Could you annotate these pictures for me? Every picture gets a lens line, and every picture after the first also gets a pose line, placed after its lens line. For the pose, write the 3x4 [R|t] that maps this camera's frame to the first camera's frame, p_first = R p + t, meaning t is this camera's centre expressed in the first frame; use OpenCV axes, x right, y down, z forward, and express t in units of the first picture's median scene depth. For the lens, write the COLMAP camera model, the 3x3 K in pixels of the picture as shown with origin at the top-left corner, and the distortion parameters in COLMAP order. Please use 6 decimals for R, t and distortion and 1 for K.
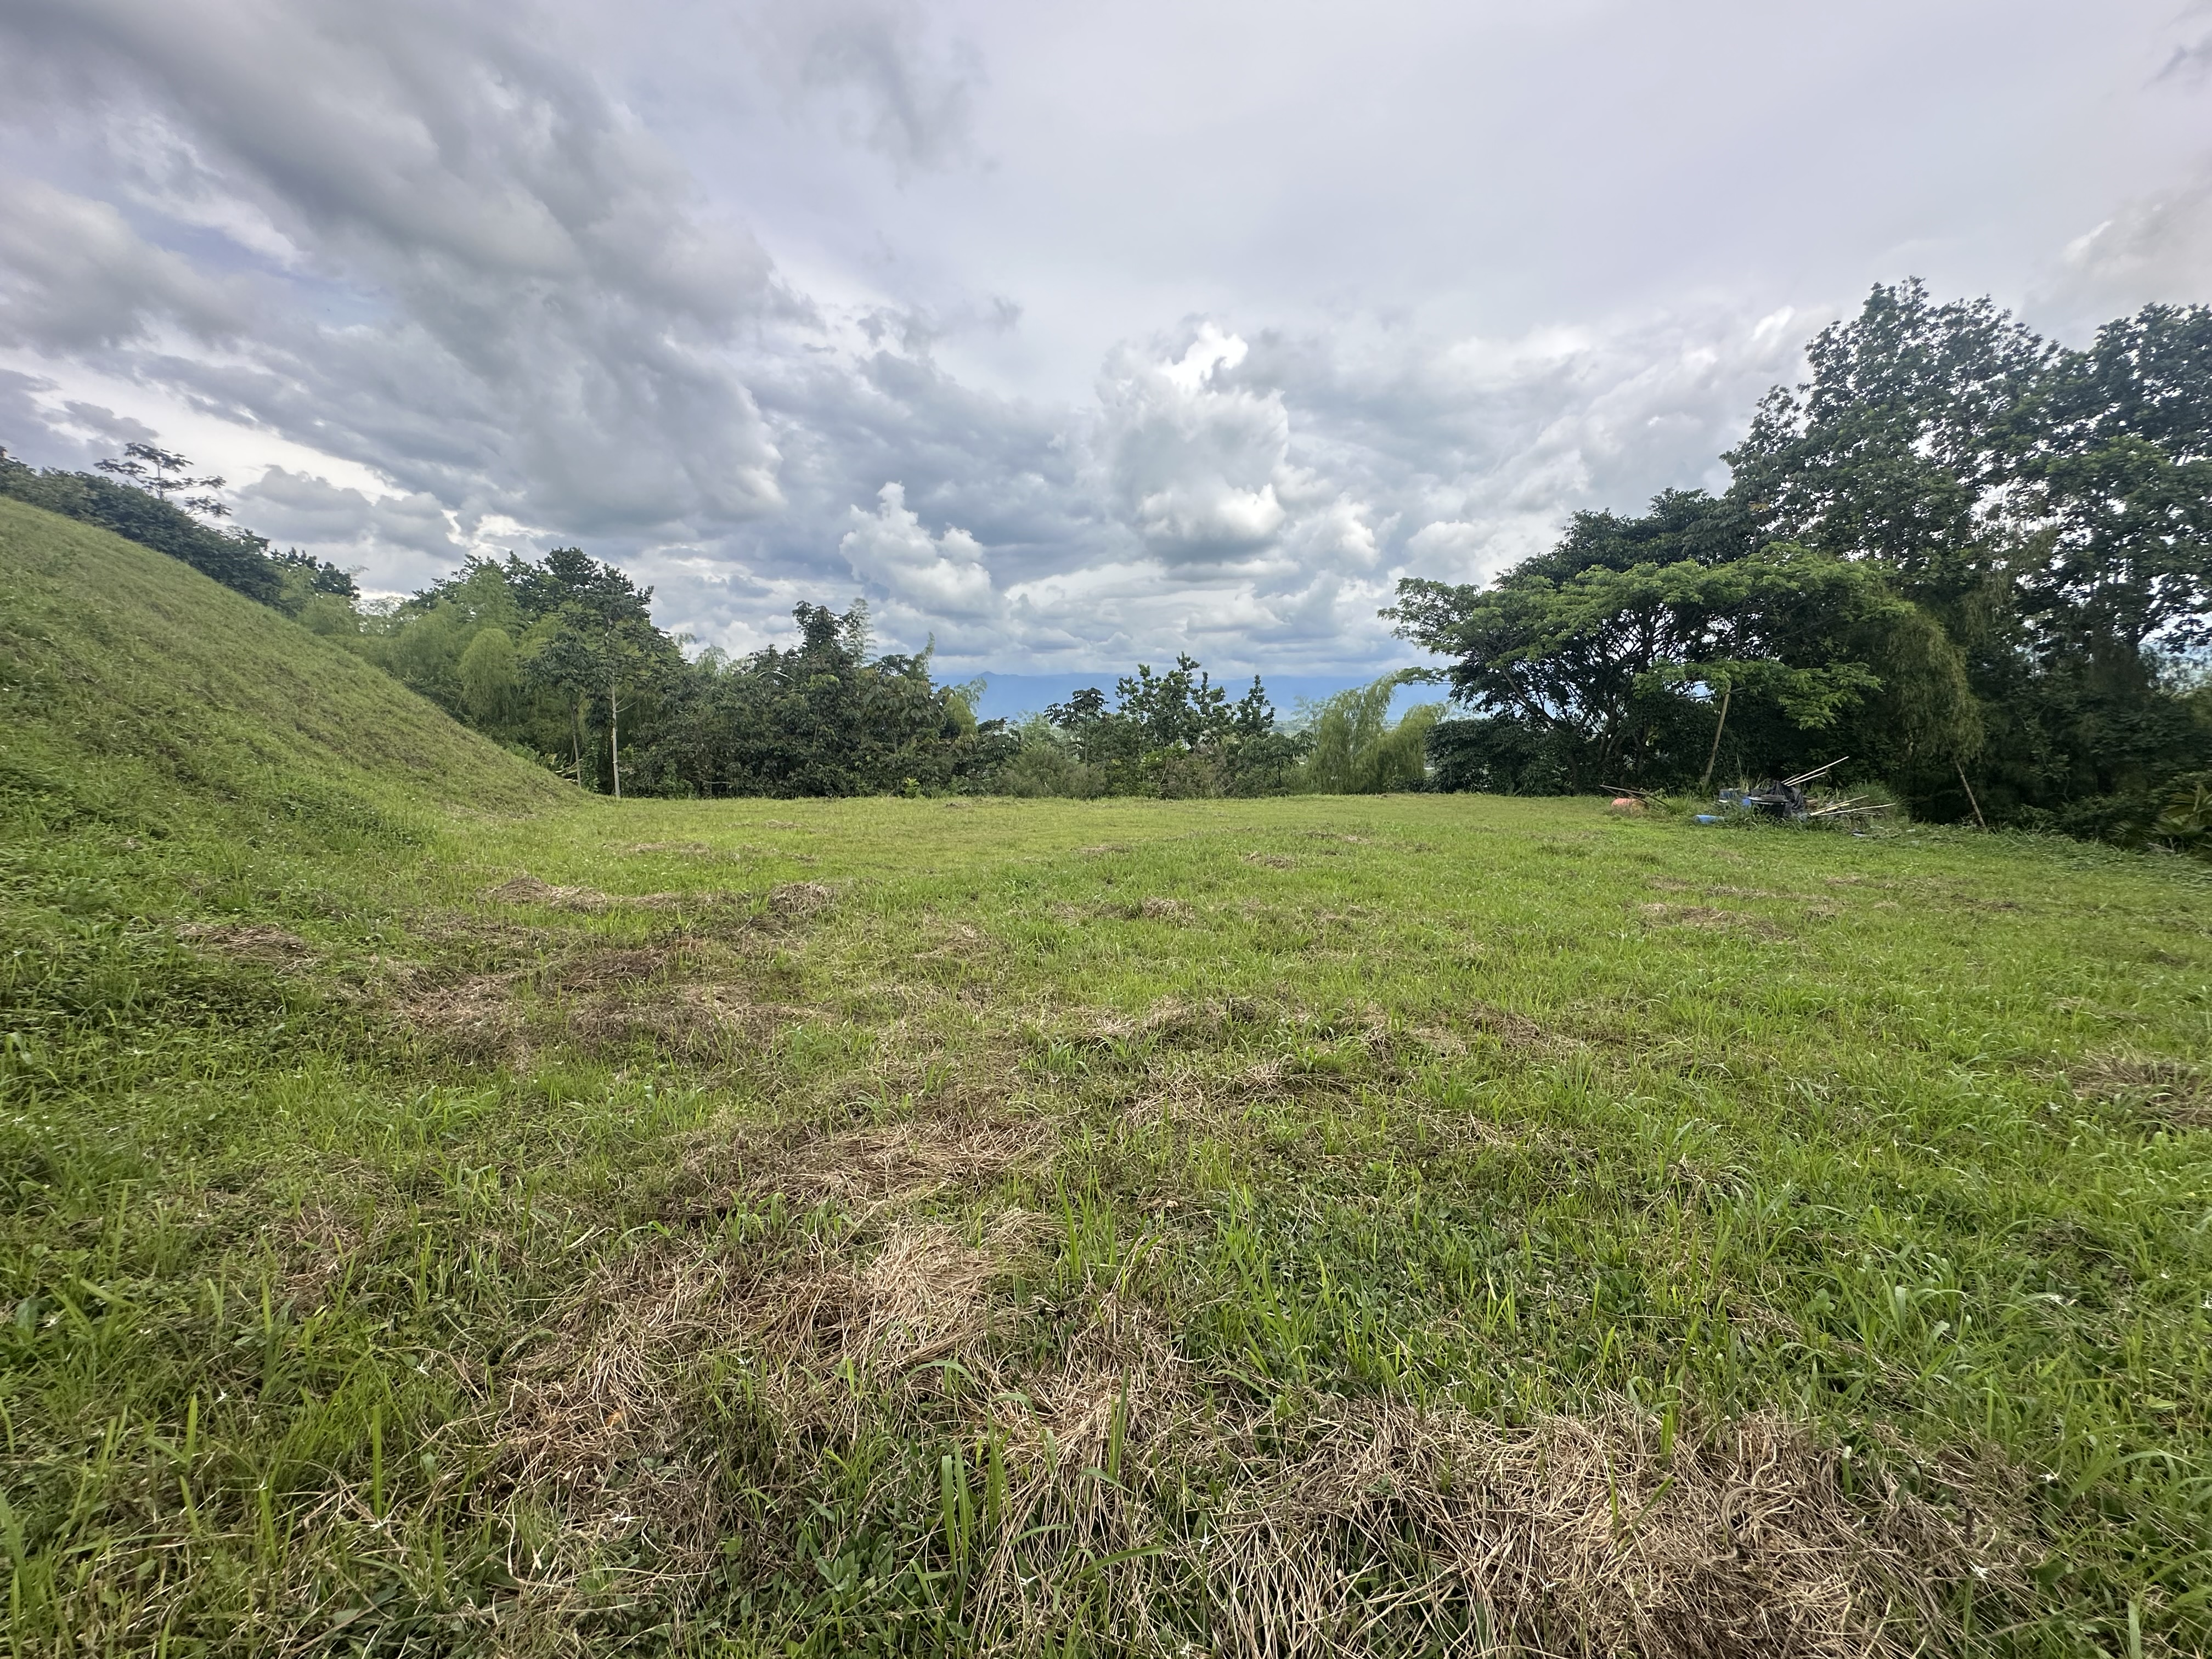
lens RADIAL K [[882.8, 0, 1106.6], [0, 882.8, 828.0], [0, 0, 1]] dist [-0.005369, 0.001466]
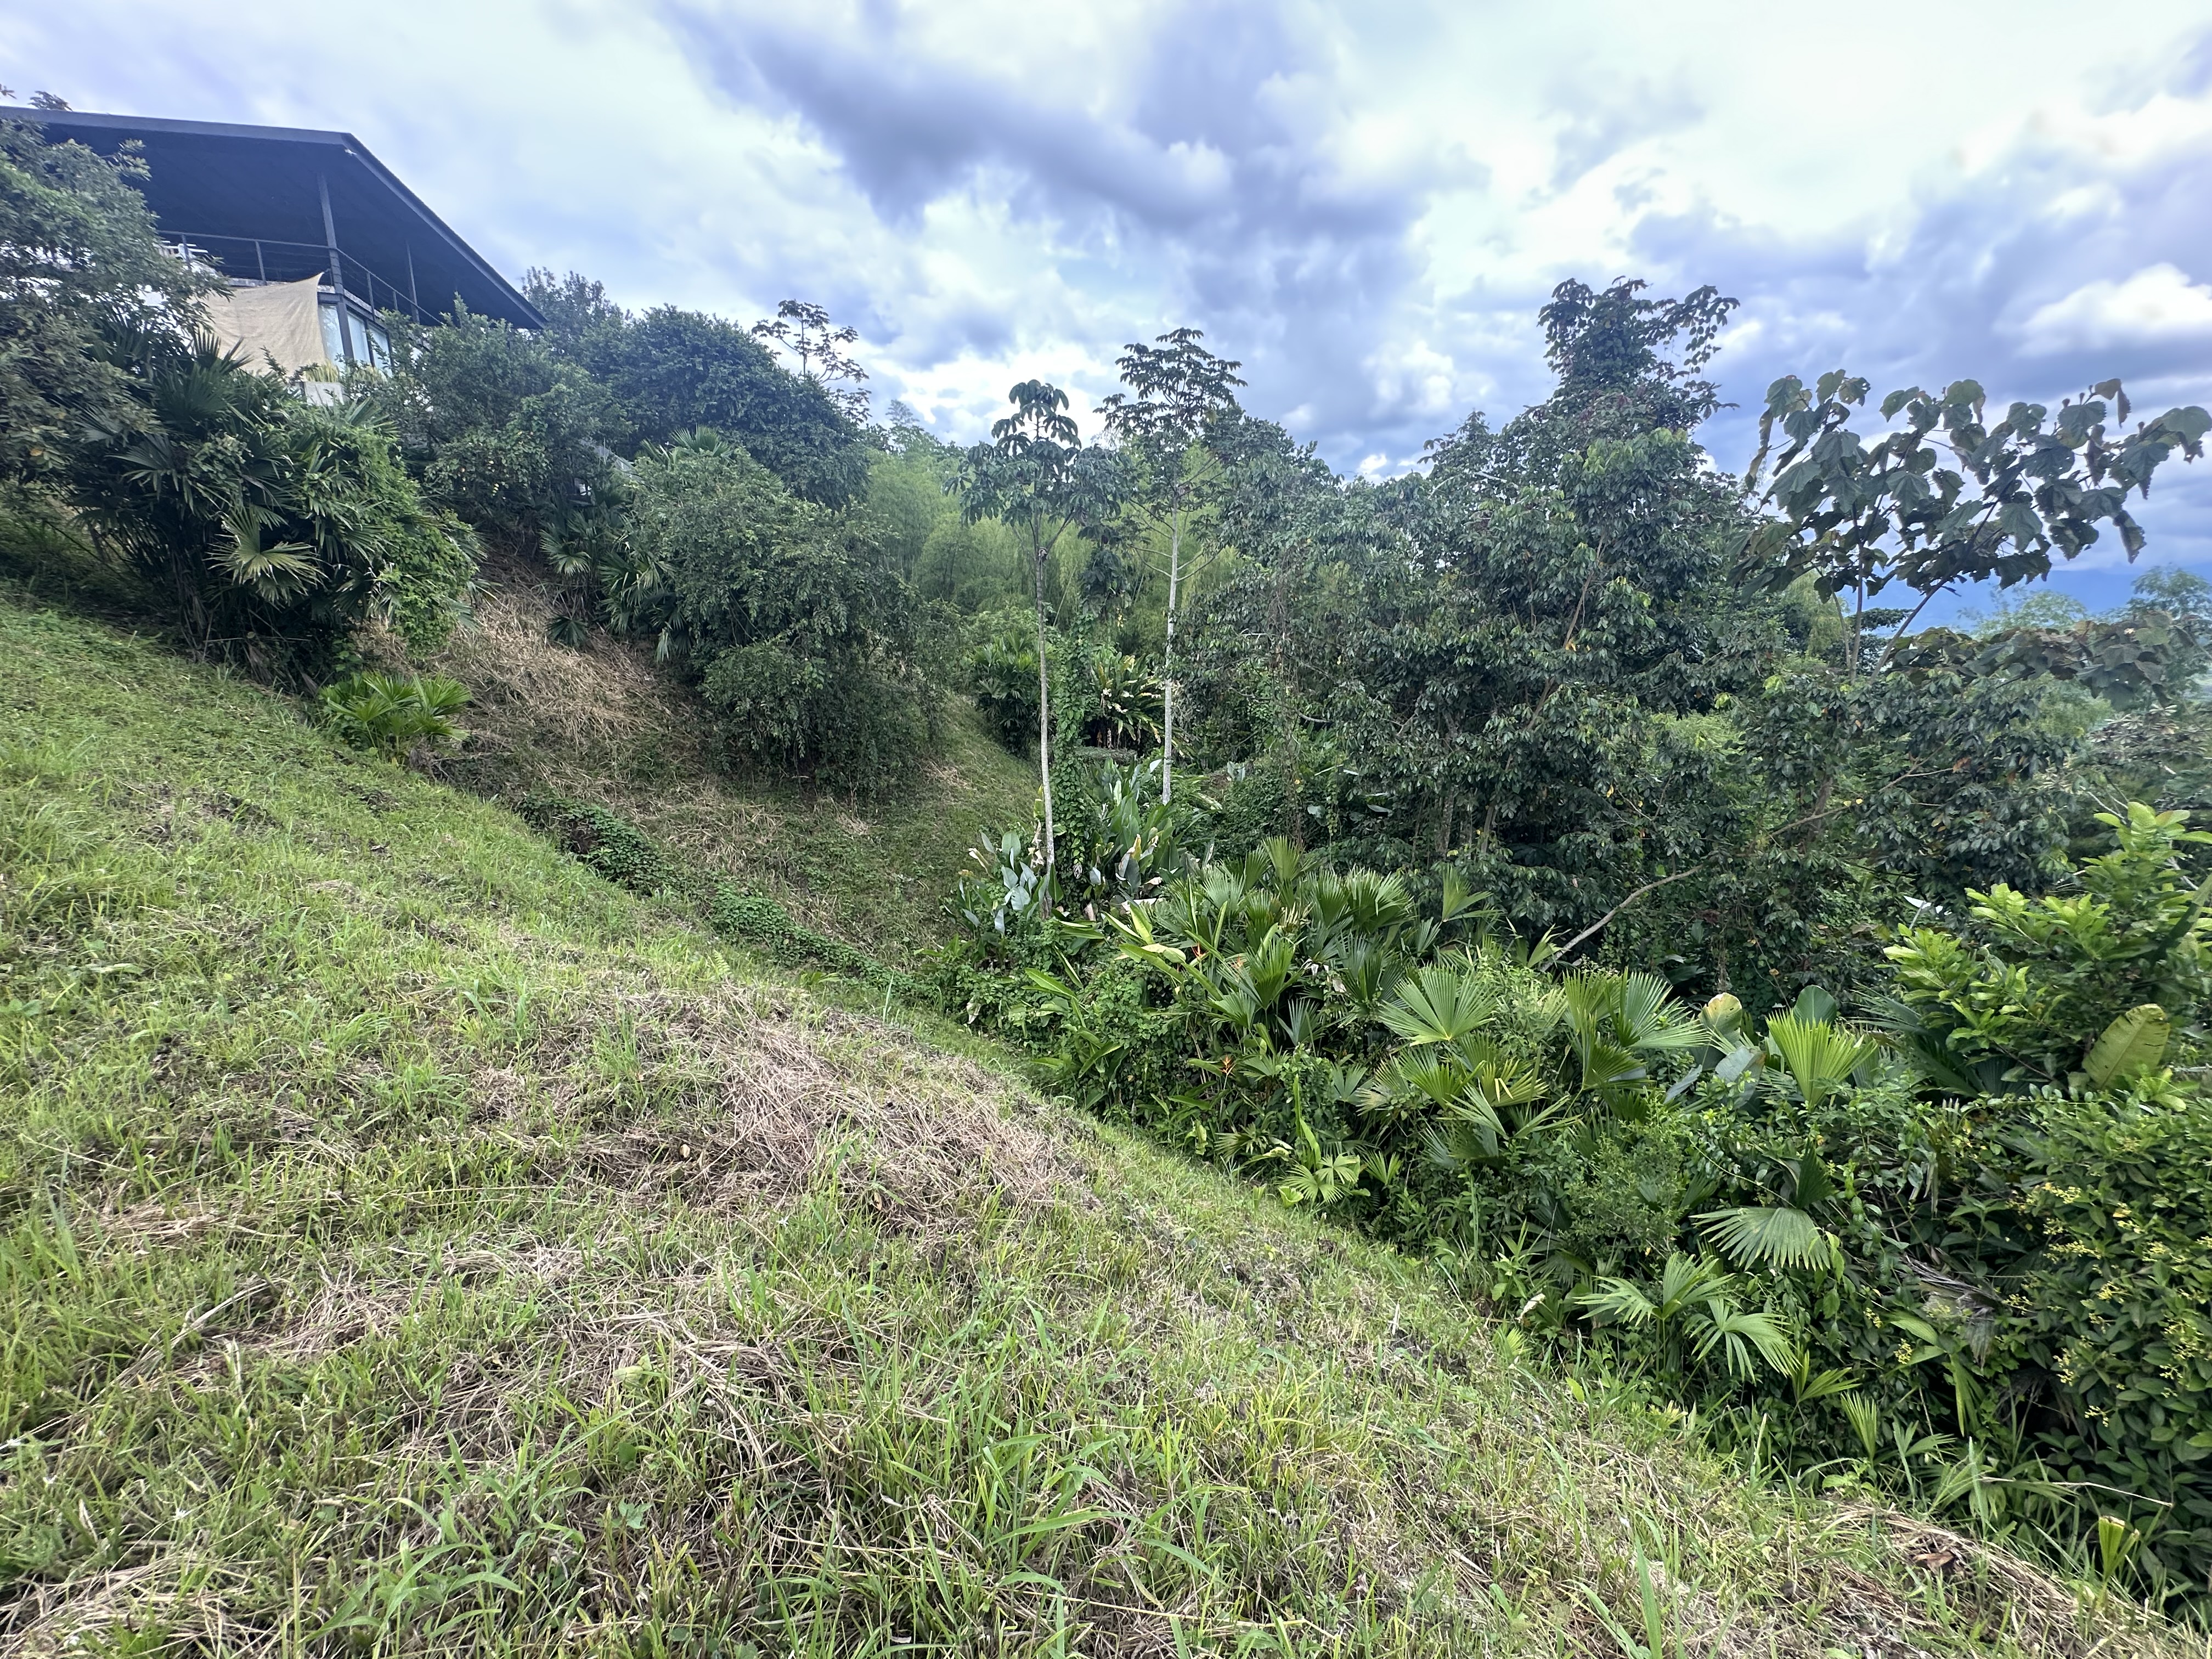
lens RADIAL K [[882.8, 0, 1110.5], [0, 882.8, 819.6], [0, 0, 1]] dist [-0.005369, 0.001466]
pose [[0.756040, 0.137775, -0.639861, -0.278322], [-0.082454, 0.989855, 0.115710, -0.057656], [0.649312, -0.034723, 0.759729, 0.722117]]
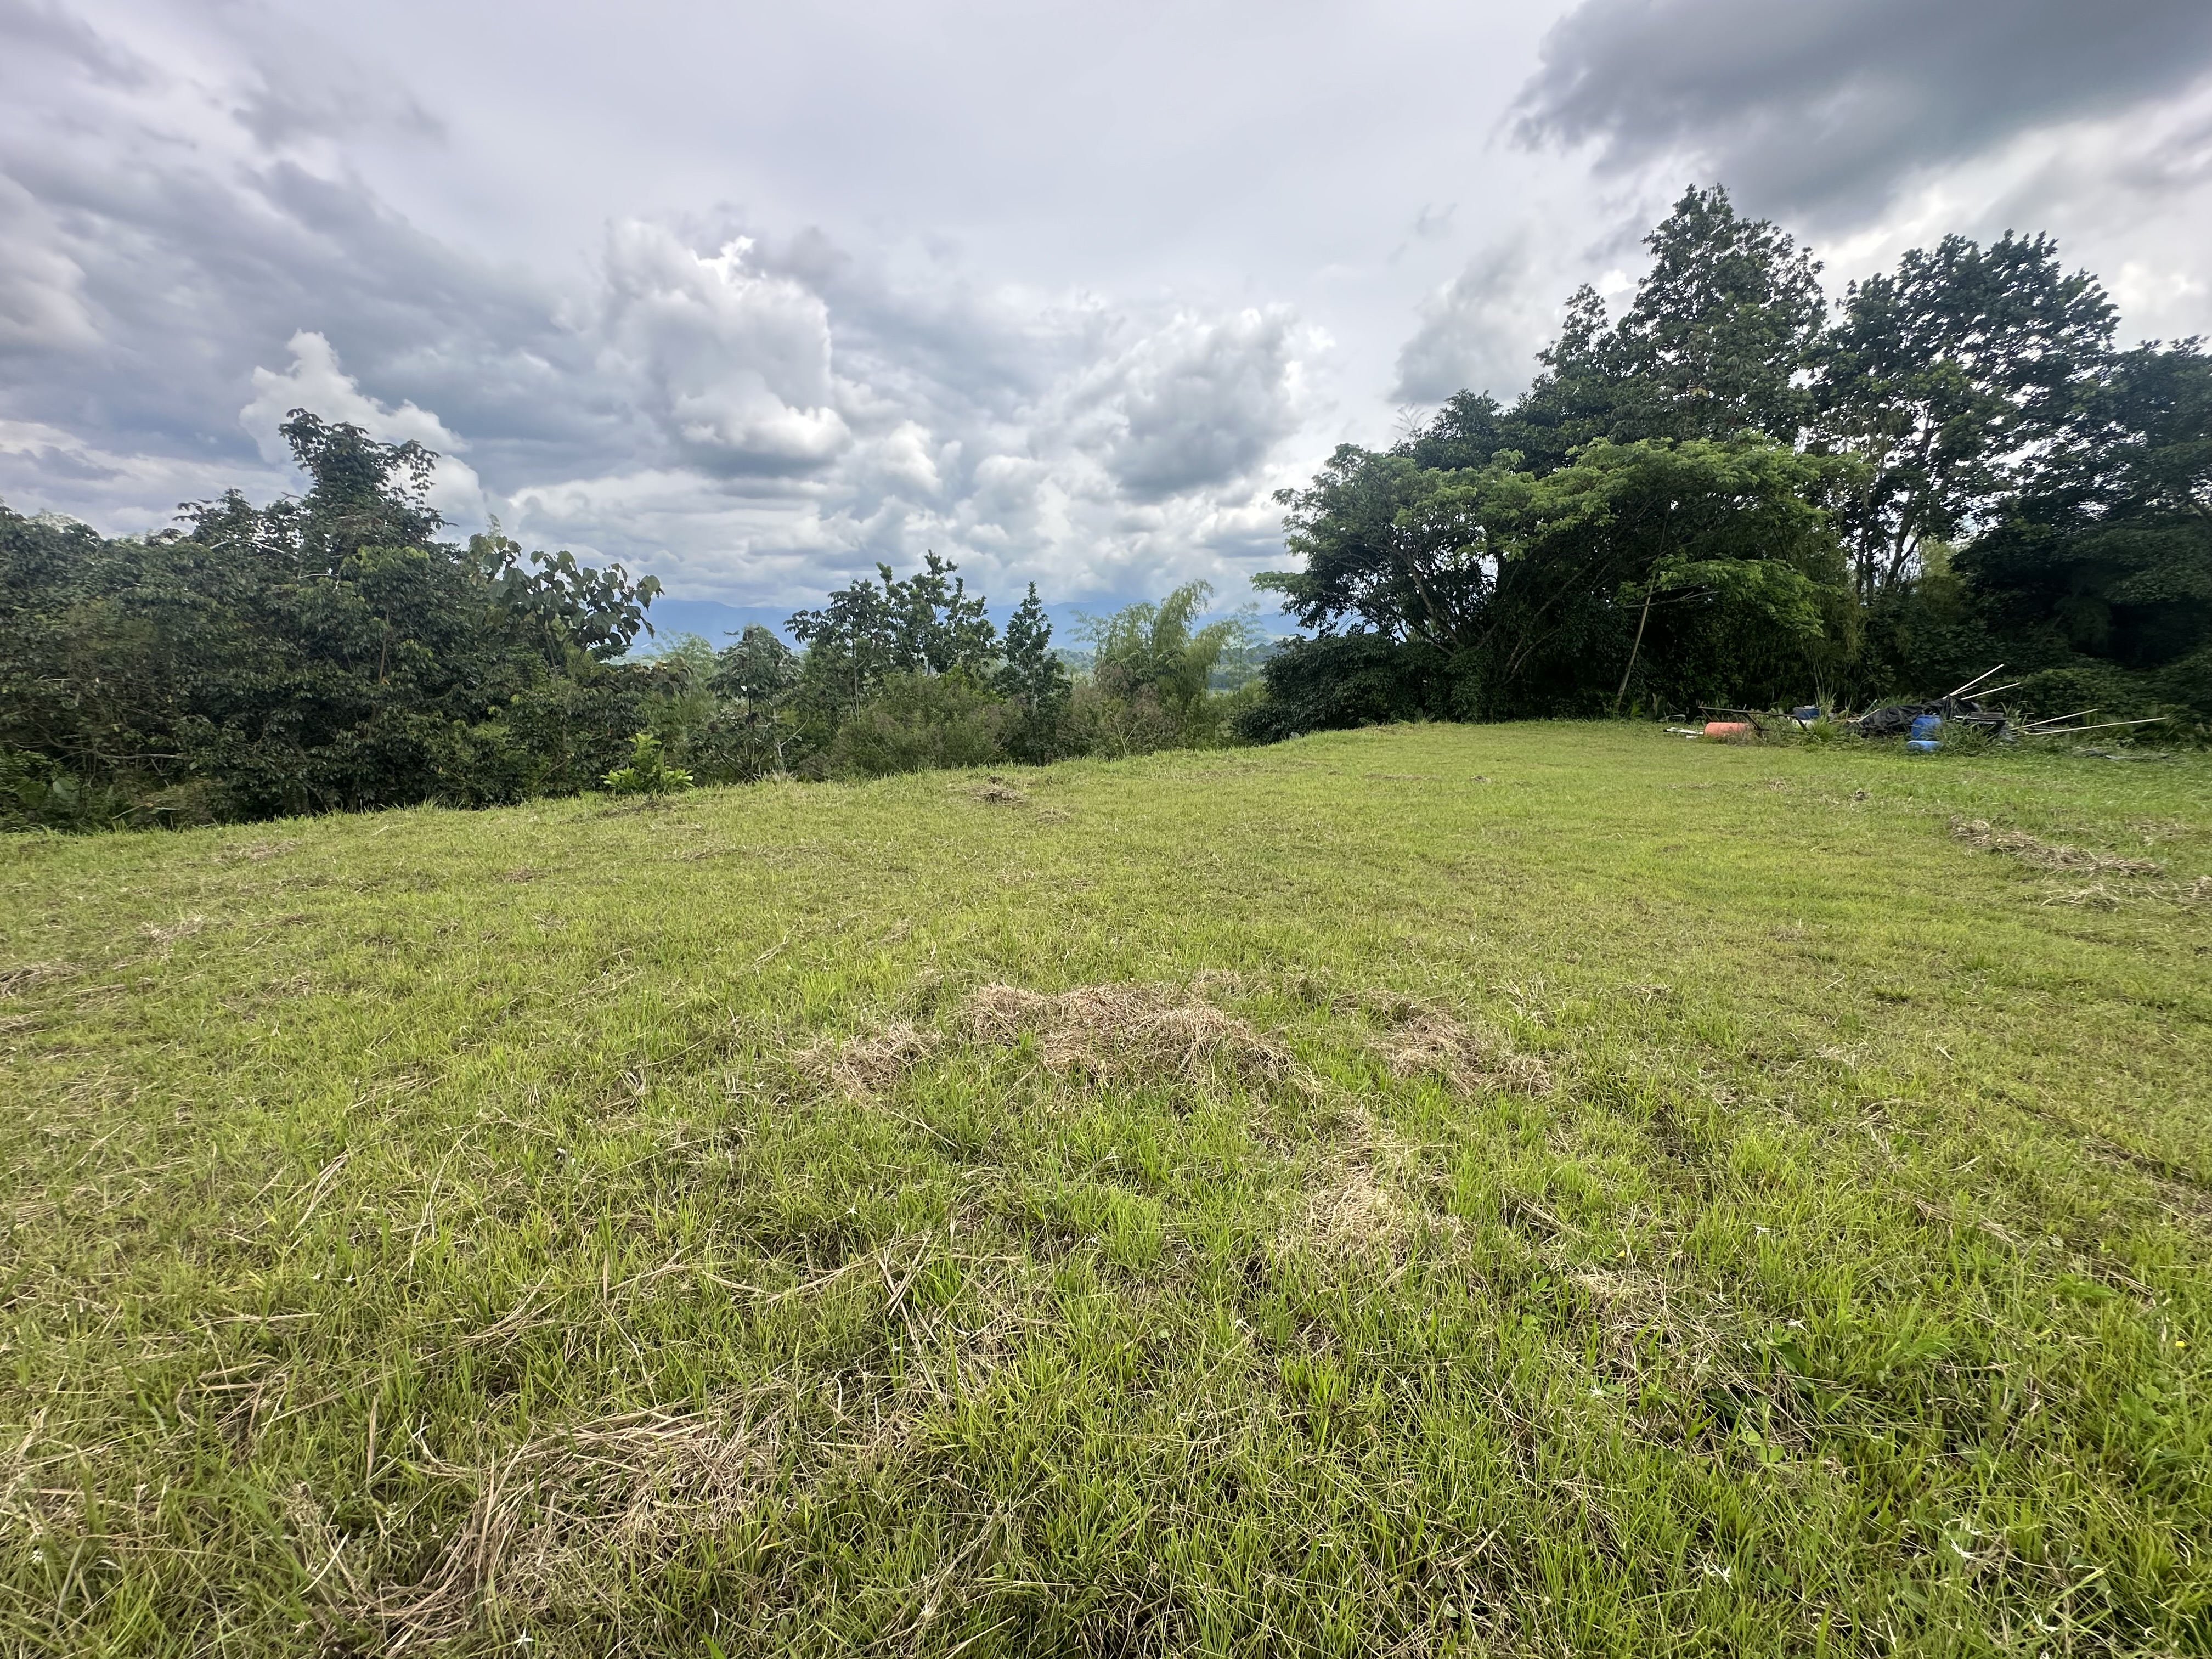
lens RADIAL K [[882.8, 0, 1111.4], [0, 882.8, 832.7], [0, 0, 1]] dist [-0.005369, 0.001466]
pose [[0.893778, -0.093706, 0.438612, -0.212808], [0.057963, 0.993863, 0.094218, -0.030055], [-0.444749, -0.058787, 0.893724, 0.379576]]
